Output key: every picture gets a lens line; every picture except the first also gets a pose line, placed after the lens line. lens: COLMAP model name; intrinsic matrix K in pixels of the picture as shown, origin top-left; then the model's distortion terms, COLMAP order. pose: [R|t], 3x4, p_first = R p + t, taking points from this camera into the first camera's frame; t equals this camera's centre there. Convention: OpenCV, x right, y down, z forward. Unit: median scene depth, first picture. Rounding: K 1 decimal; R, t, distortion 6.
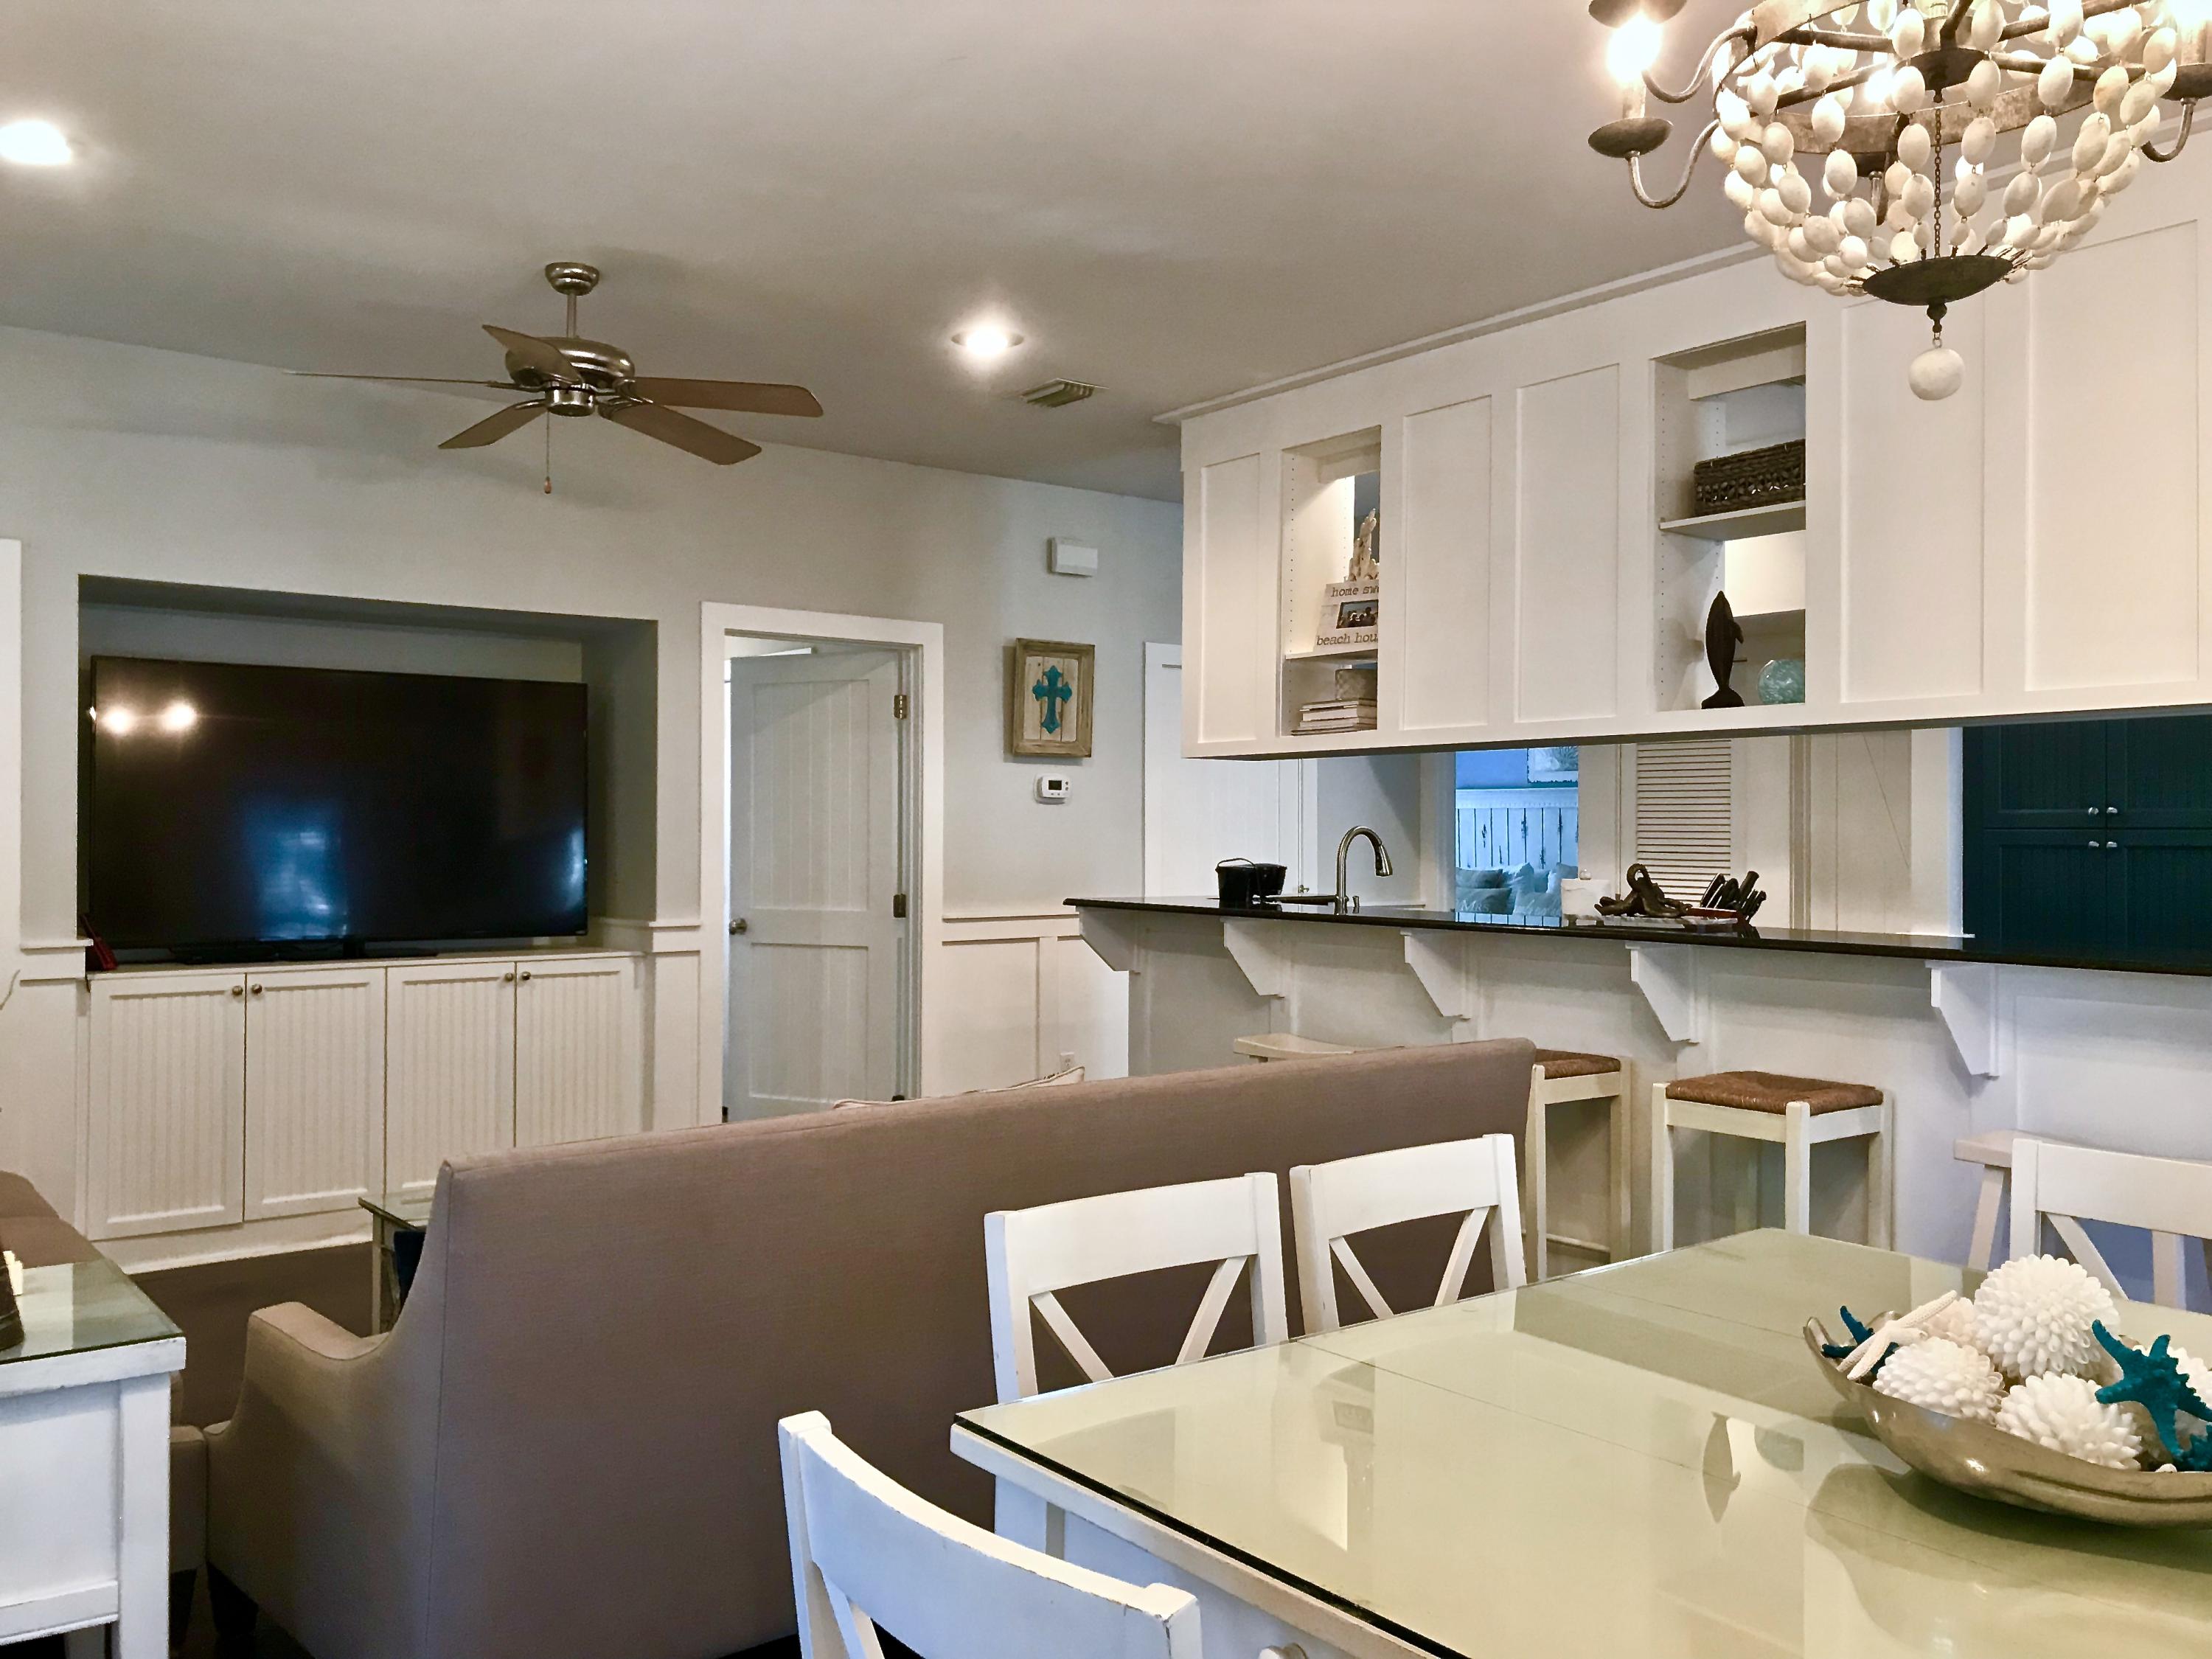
lens RADIAL K [[1793.9, 0, 1091.1], [0, 1793.9, 829.3], [0, 0, 1]] dist [0.028600, -0.002359]
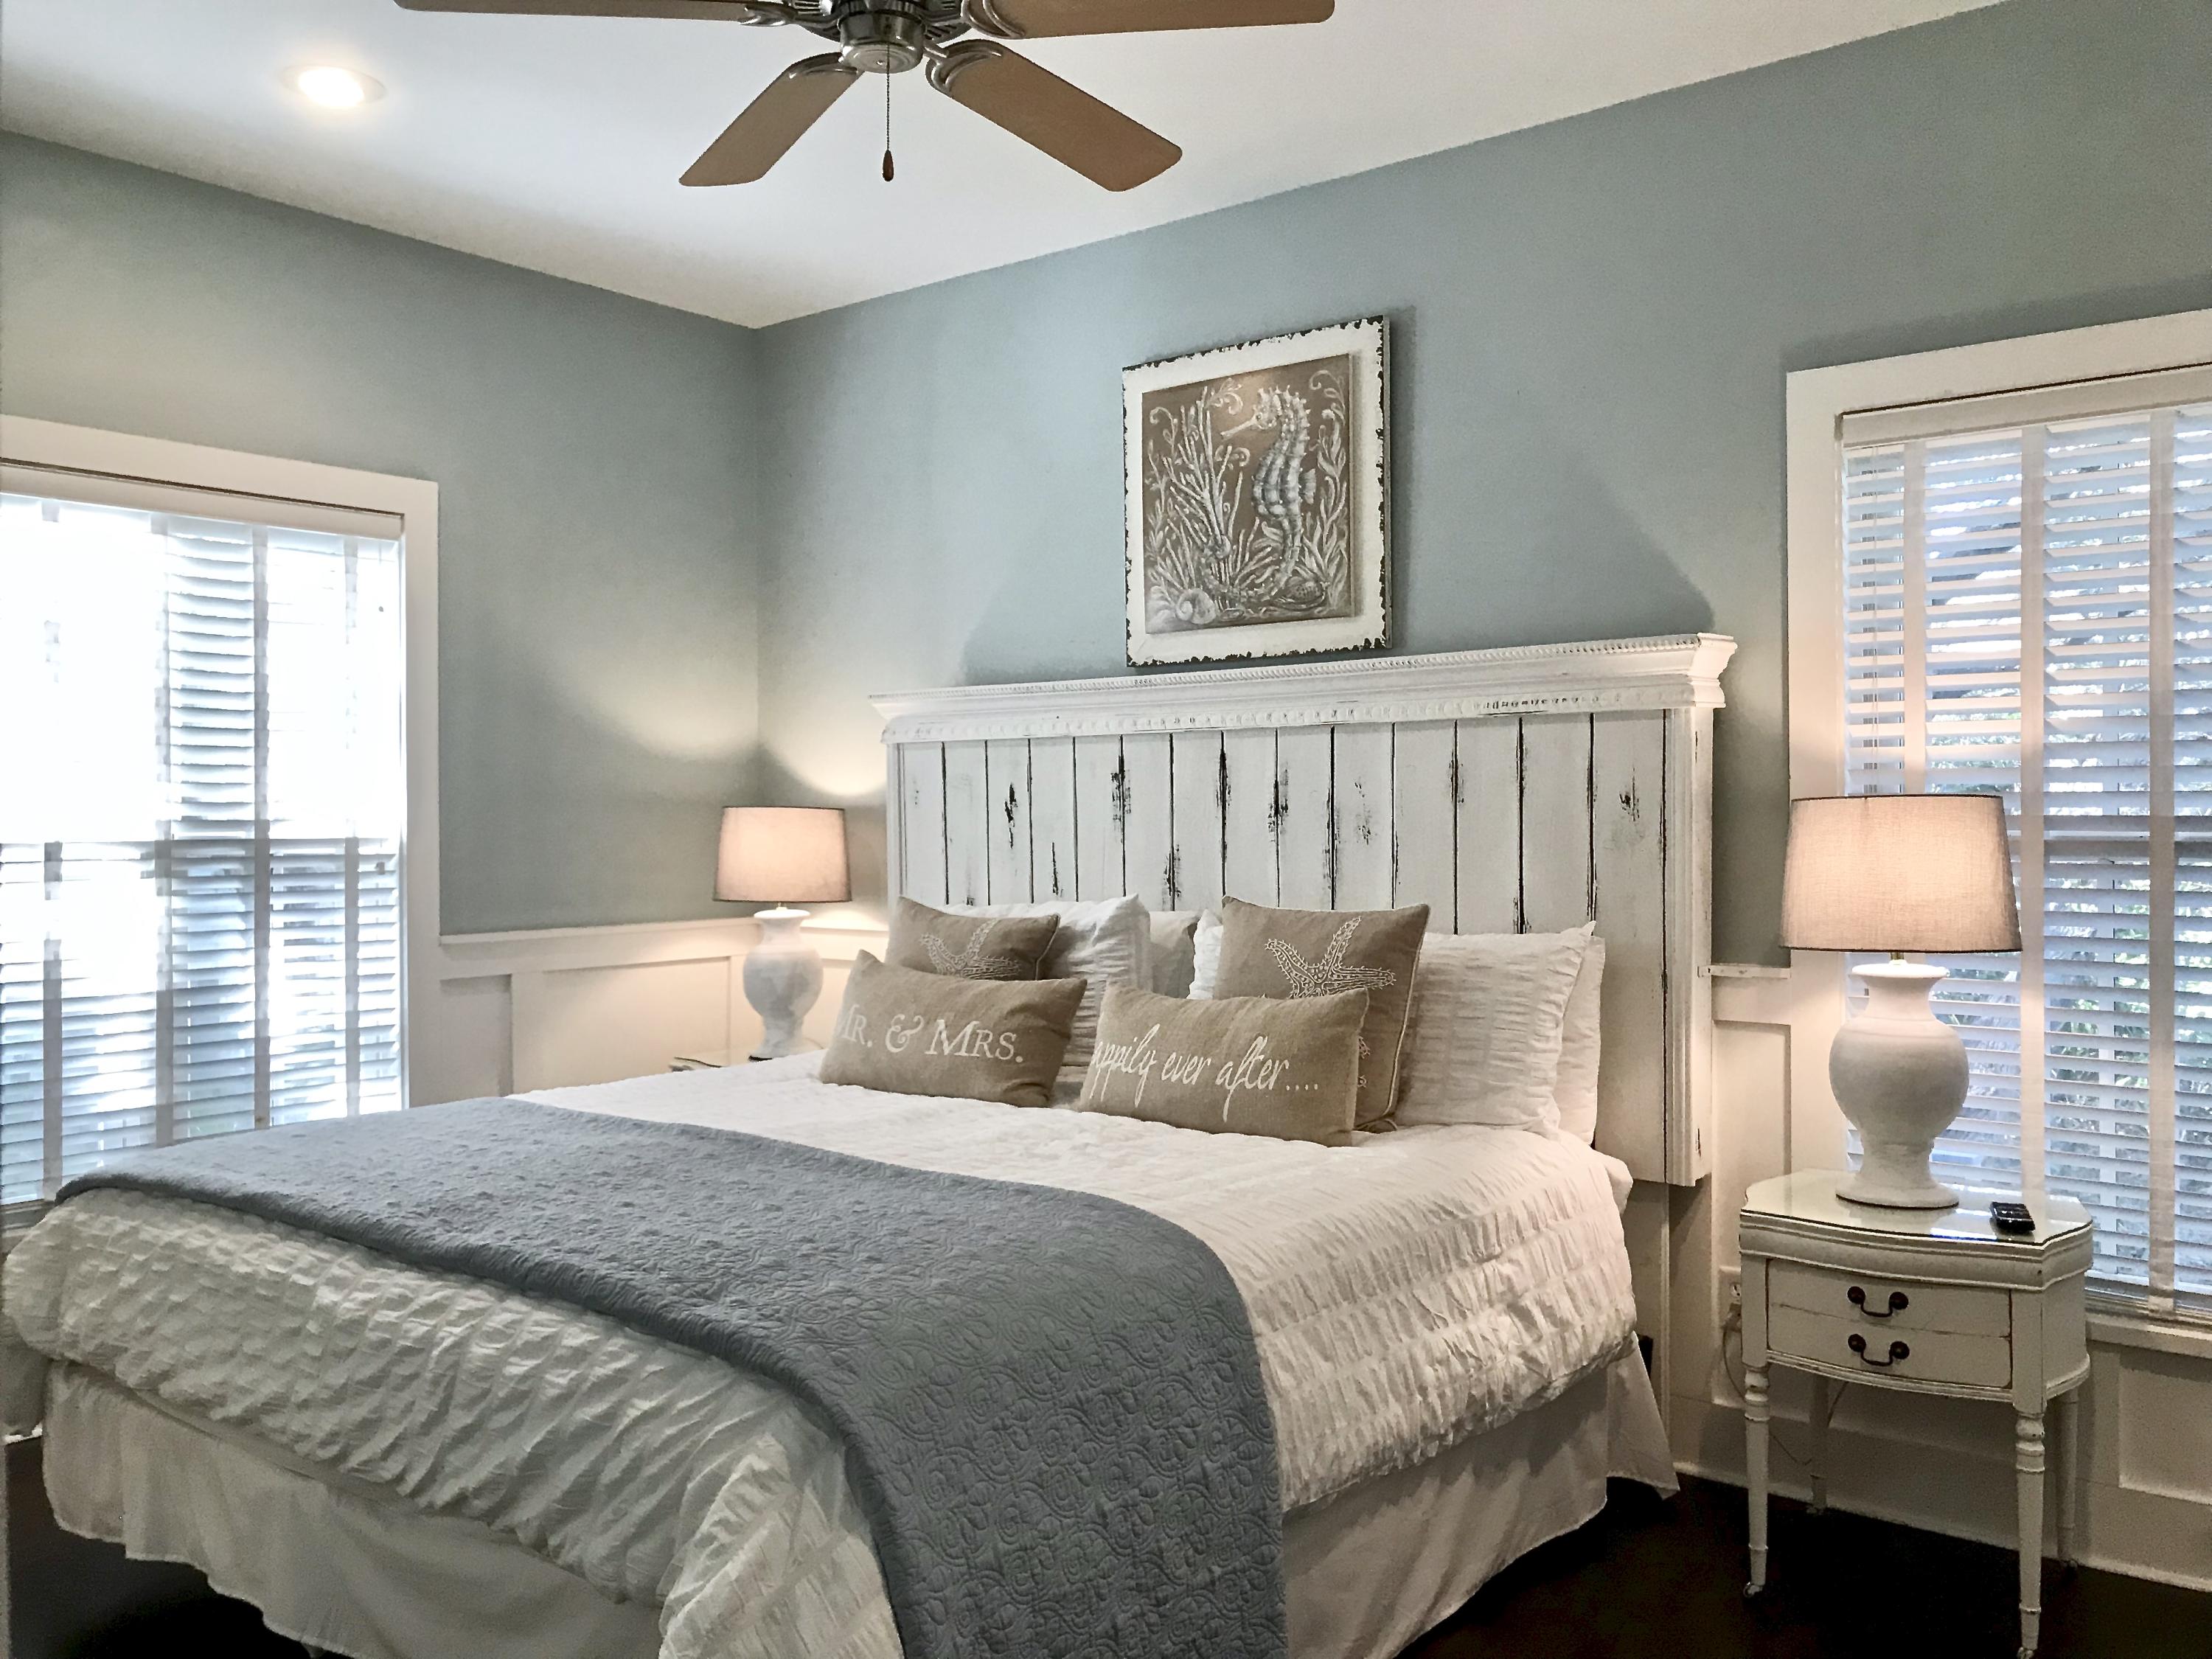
lens RADIAL K [[1793.9, 0, 1091.1], [0, 1793.9, 829.3], [0, 0, 1]] dist [0.028600, -0.002359]
pose [[0.974036, -0.014889, 0.225903, 0.158849], [0.011253, 0.999786, 0.017373, 0.000292], [-0.226114, -0.014379, 0.973995, 0.669767]]
